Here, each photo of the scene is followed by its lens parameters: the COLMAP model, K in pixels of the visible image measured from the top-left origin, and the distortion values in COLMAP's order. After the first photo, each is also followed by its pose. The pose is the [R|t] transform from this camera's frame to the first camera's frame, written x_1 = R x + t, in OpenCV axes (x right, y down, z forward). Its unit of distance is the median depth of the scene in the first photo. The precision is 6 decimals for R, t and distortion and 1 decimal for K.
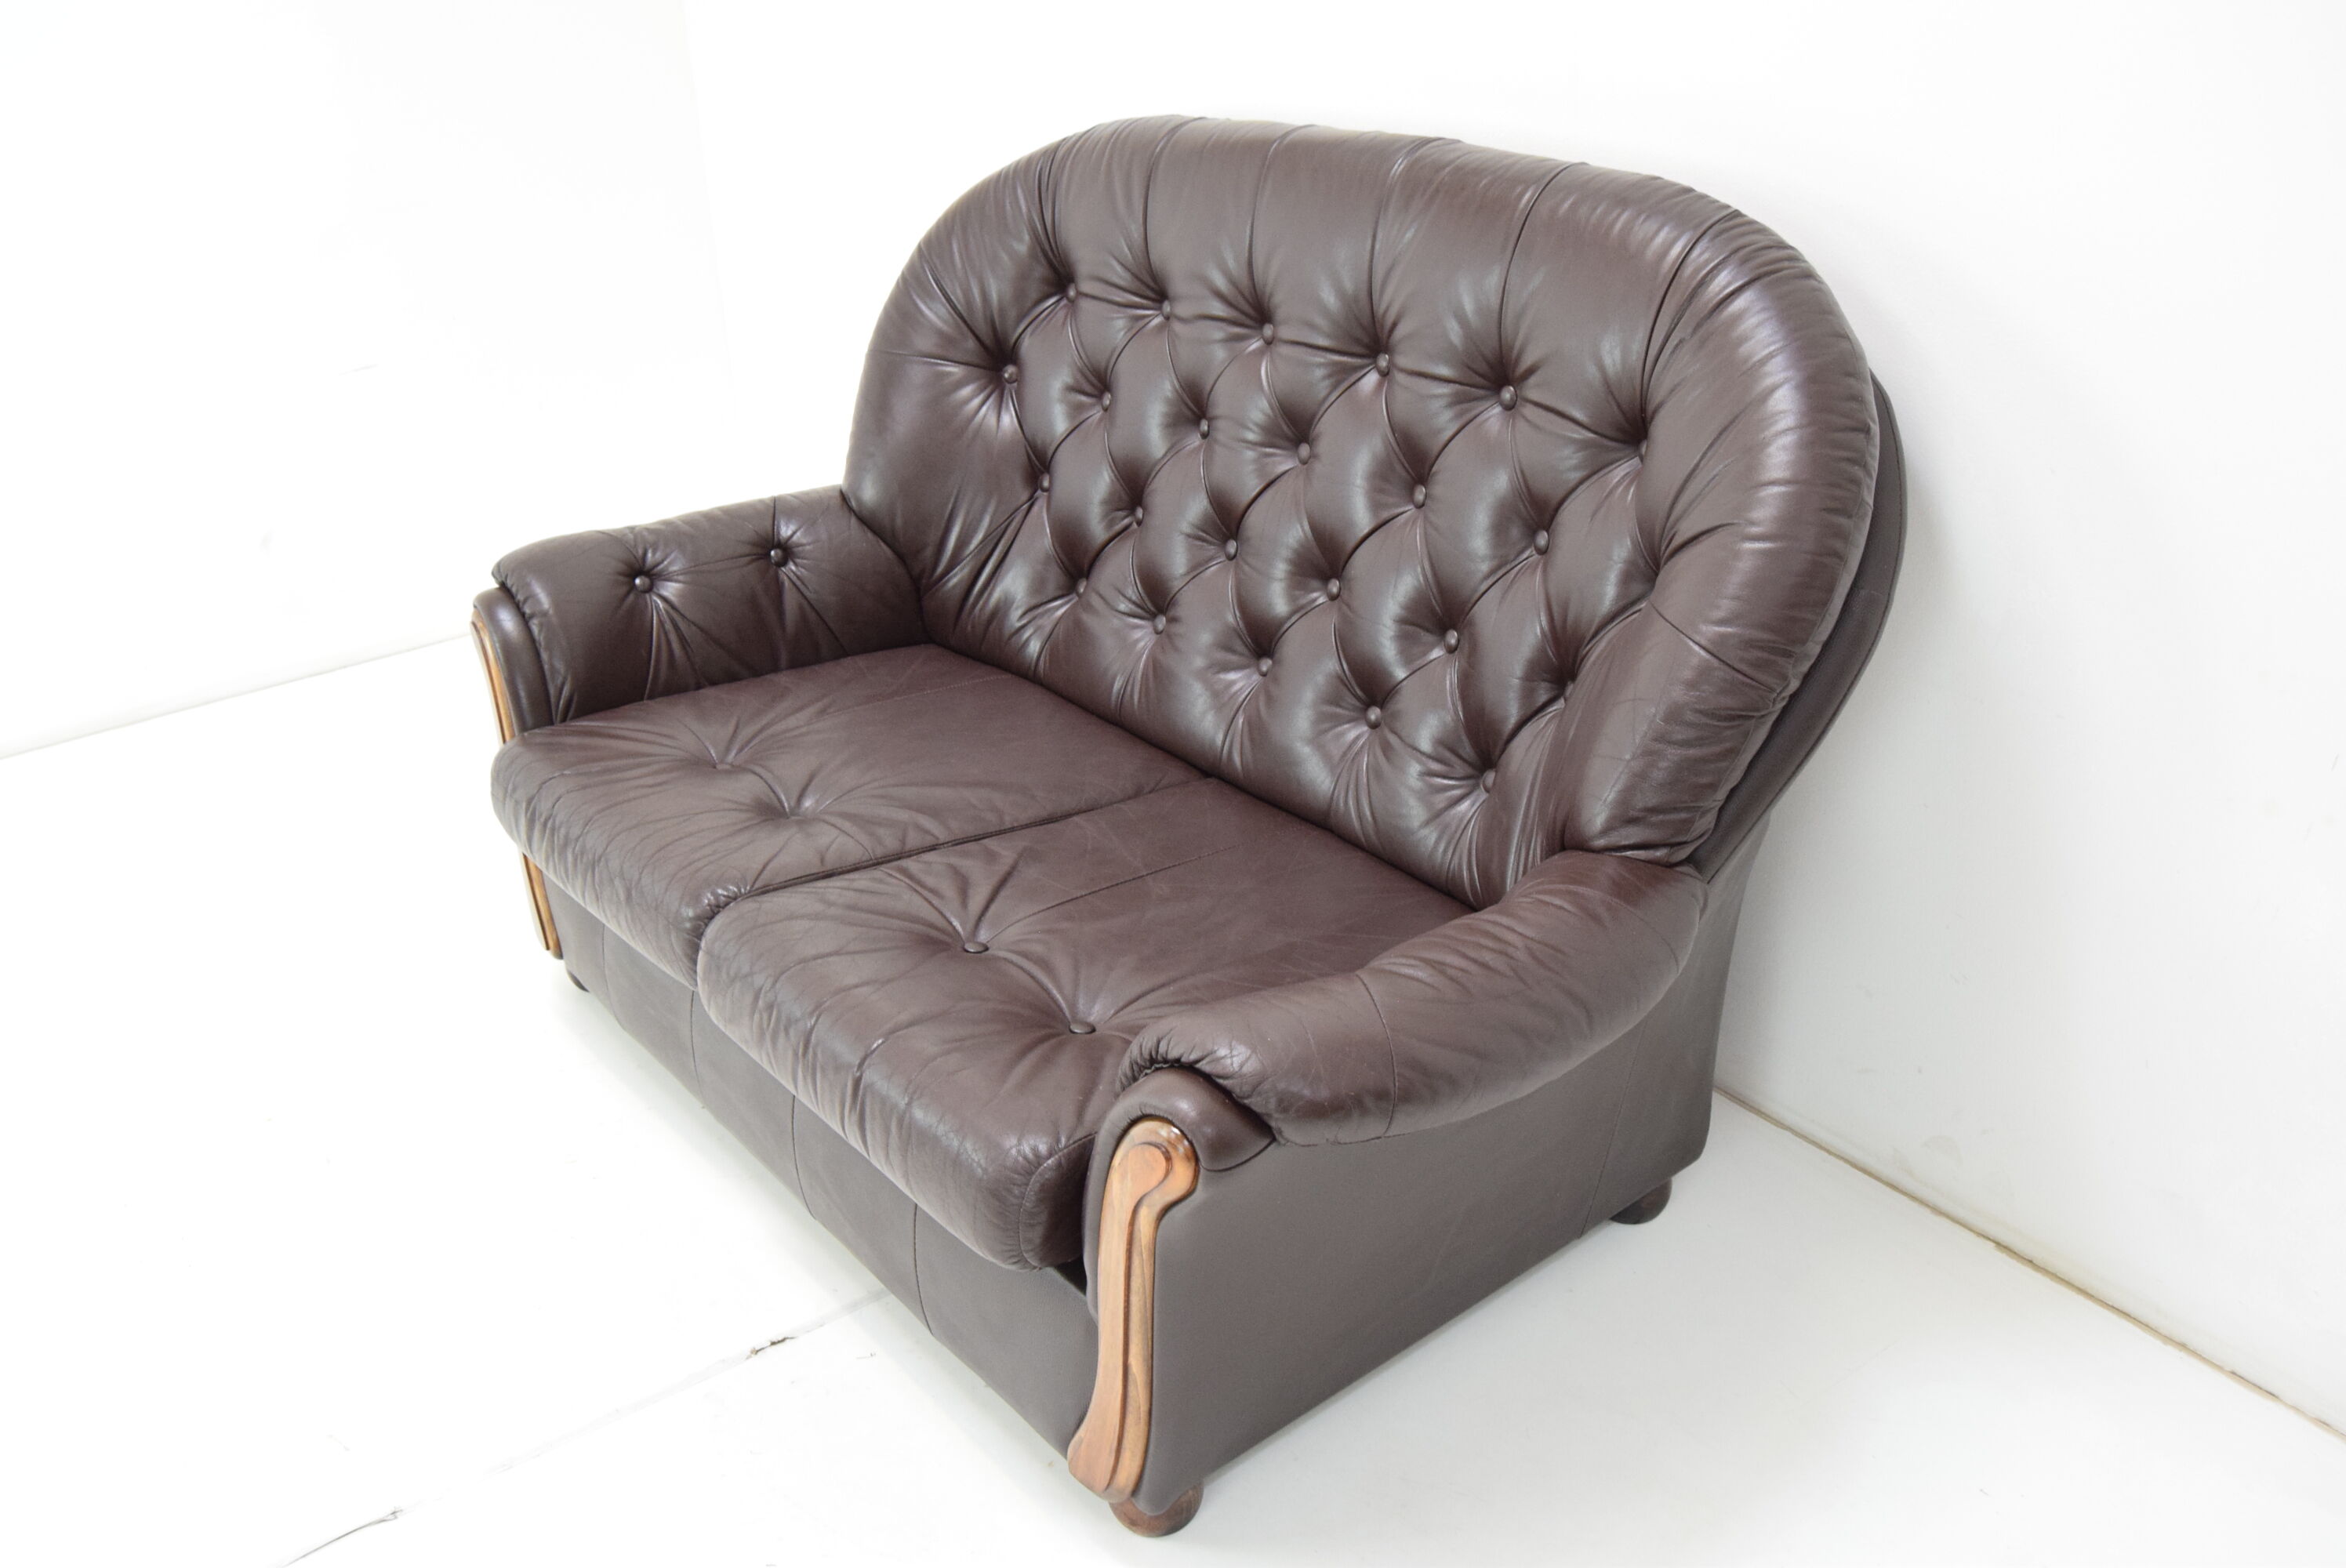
lens RADIAL K [[2132.1, 0, 1170.1], [0, 2132.1, 782.7], [0, 0, 1]] dist [-0.053388, 0.000000]
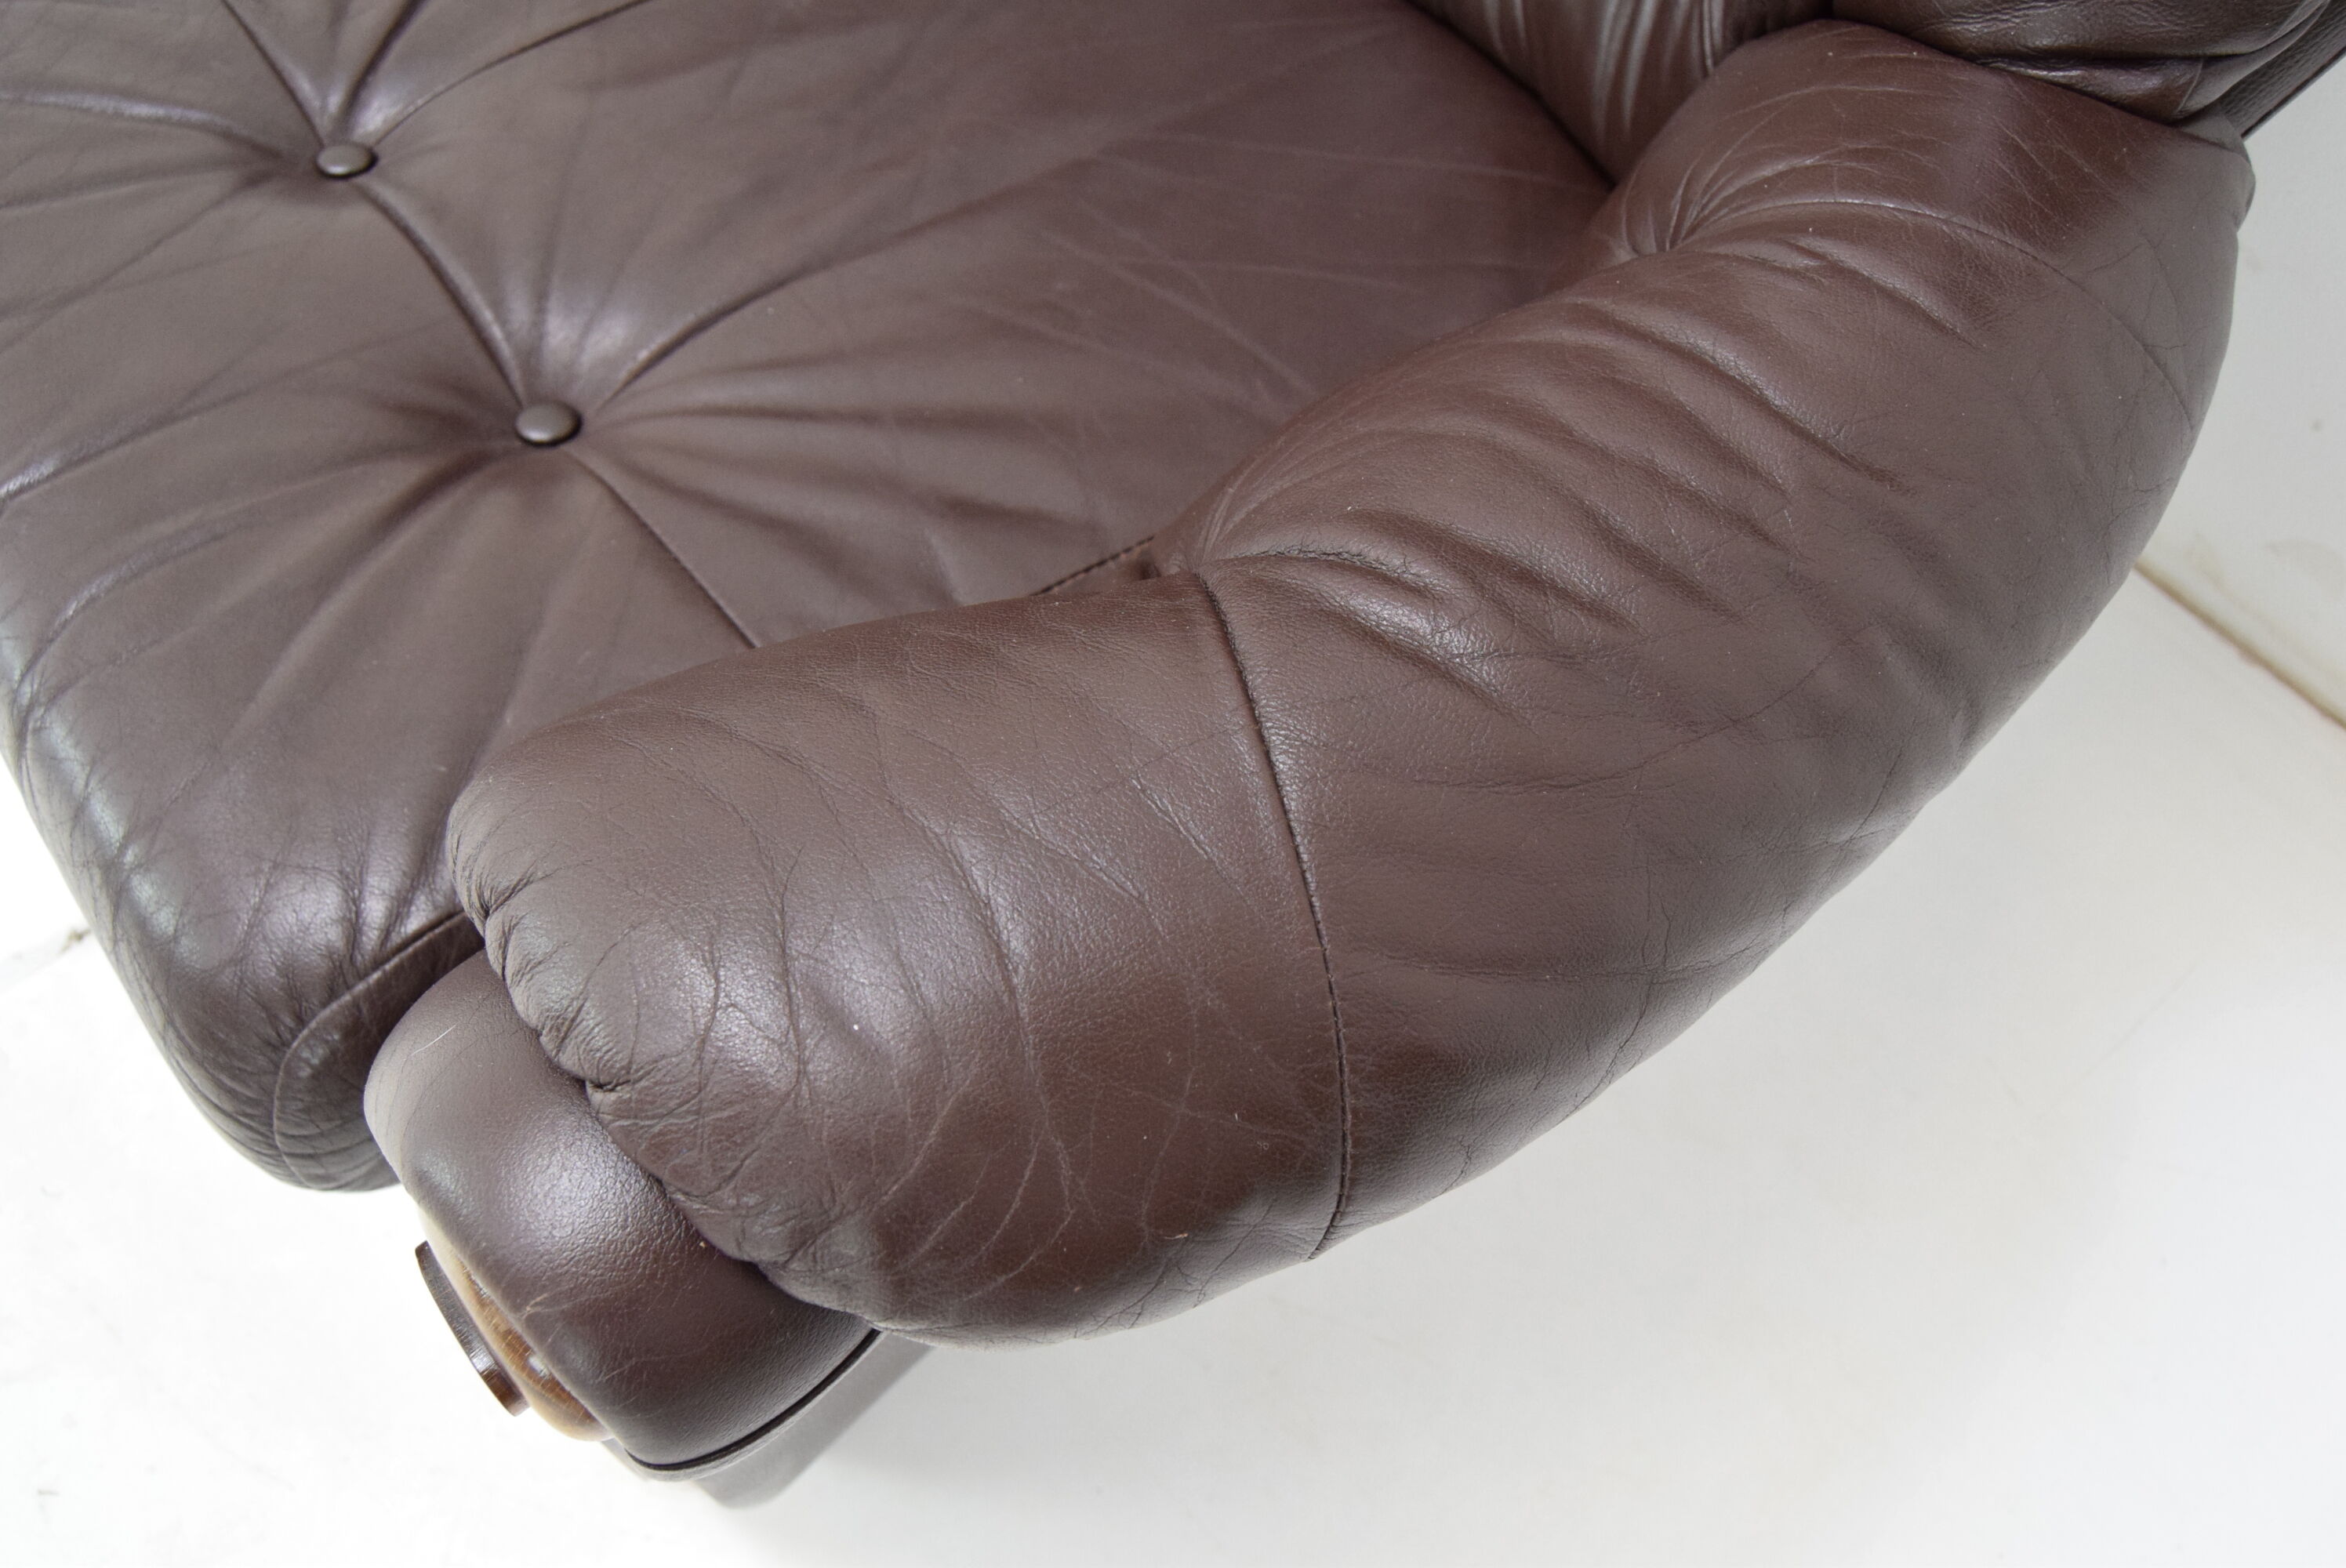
lens RADIAL K [[1877.6, 0, 1162.5], [0, 1877.6, 790.0], [0, 0, 1]] dist [-0.067171, -0.002663]
pose [[0.998417, -0.002938, 0.056168, 0.048633], [-0.027303, 0.847762, 0.529674, -0.014405], [-0.049173, -0.530369, 0.846340, 0.572693]]
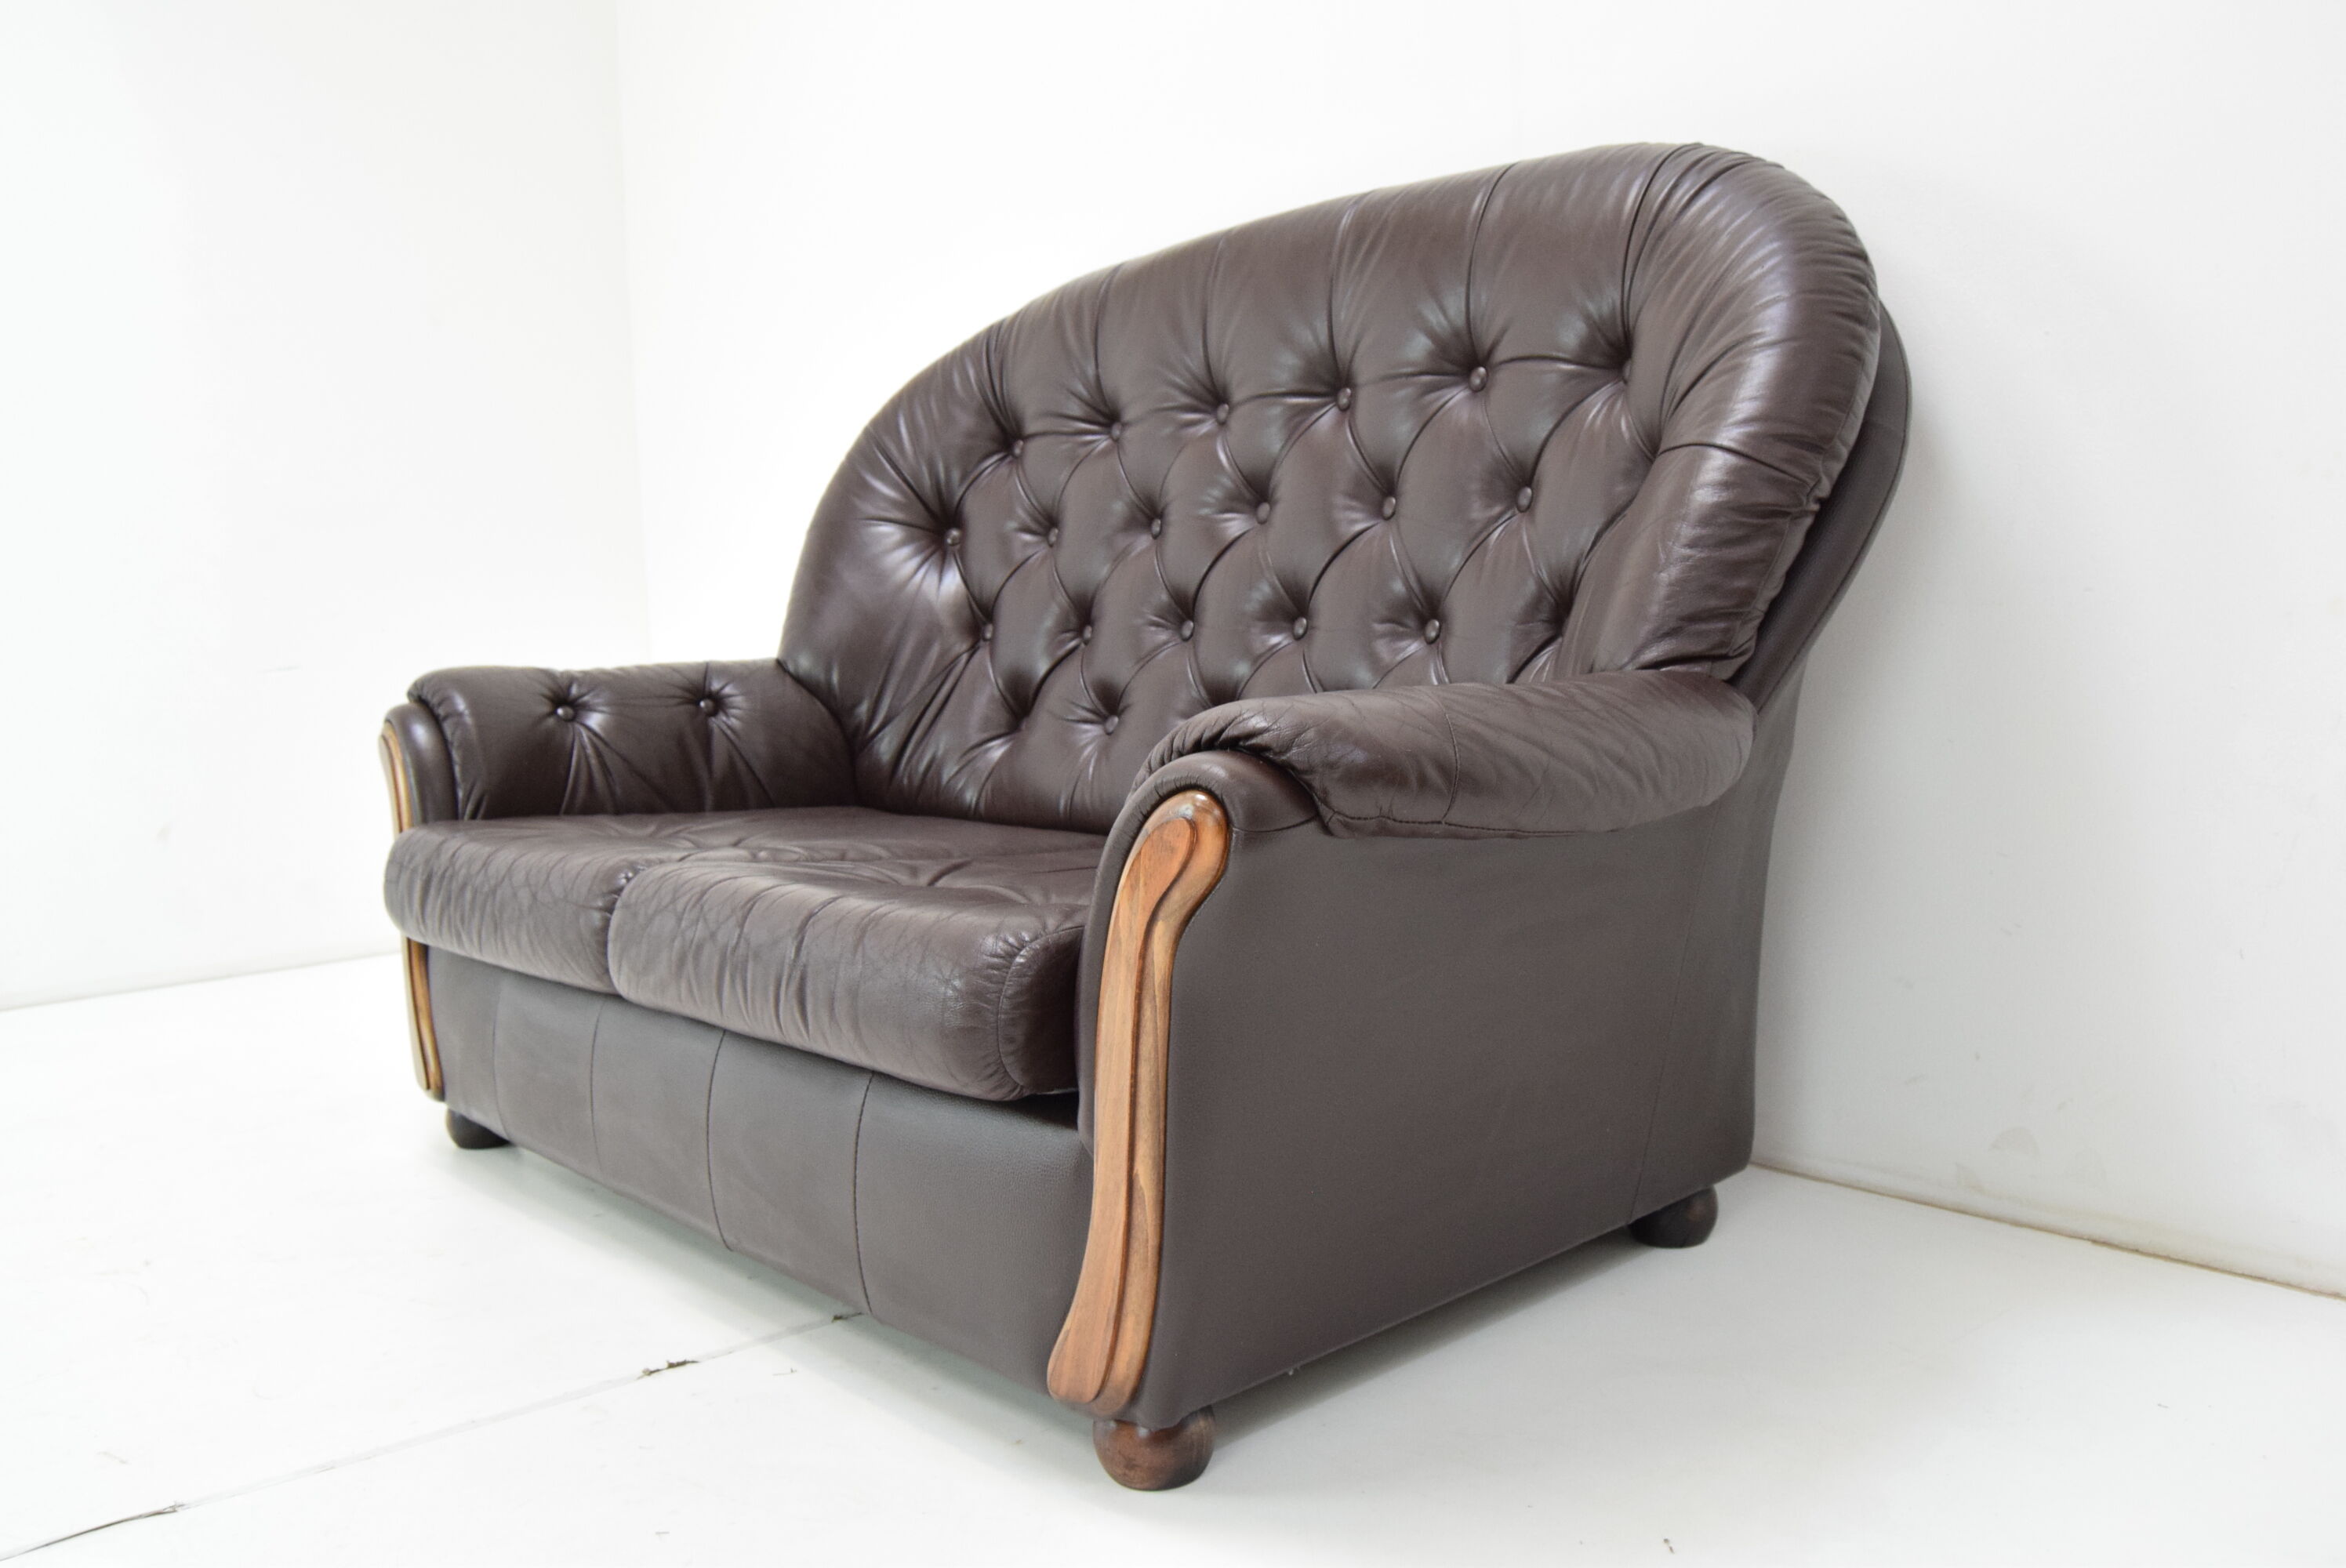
lens RADIAL K [[2021.8, 0, 1162.7], [0, 2021.8, 795.3], [0, 0, 1]] dist [-0.055164, 0.000651]
pose [[0.998229, 0.004033, 0.059357, -0.041299], [0.015304, 0.946720, -0.321695, 0.288602], [-0.057492, 0.322034, 0.944981, 0.172265]]
